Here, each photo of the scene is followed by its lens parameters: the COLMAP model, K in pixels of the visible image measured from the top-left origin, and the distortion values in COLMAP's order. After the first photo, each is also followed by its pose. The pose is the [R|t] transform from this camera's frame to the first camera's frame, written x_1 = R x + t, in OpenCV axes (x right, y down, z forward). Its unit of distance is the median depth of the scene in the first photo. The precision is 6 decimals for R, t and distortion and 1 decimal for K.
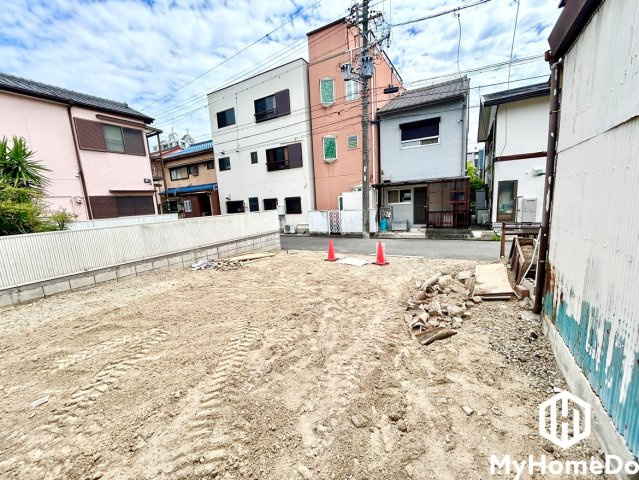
lens RADIAL K [[257.7, 0, 320.6], [0, 257.7, 242.2], [0, 0, 1]] dist [0.000023, 0.000682]
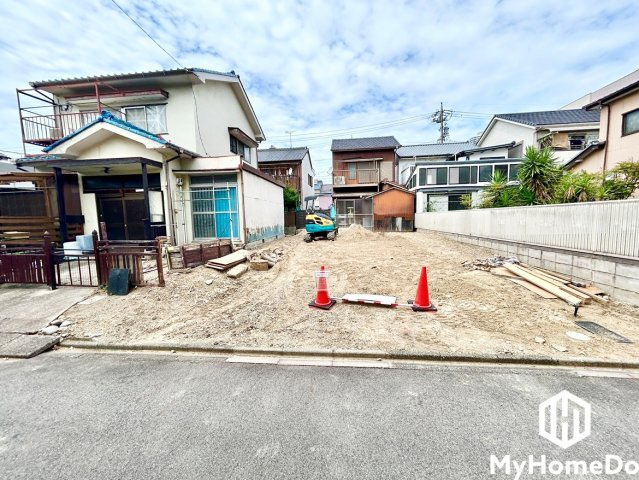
lens RADIAL K [[257.7, 0, 319.5], [0, 257.7, 240.4], [0, 0, 1]] dist [0.000023, 0.000682]
pose [[-0.910096, 0.115938, -0.397848, 0.281977], [0.009771, 0.965802, 0.259095, -0.130069], [0.414282, 0.231914, -0.880106, 0.916718]]
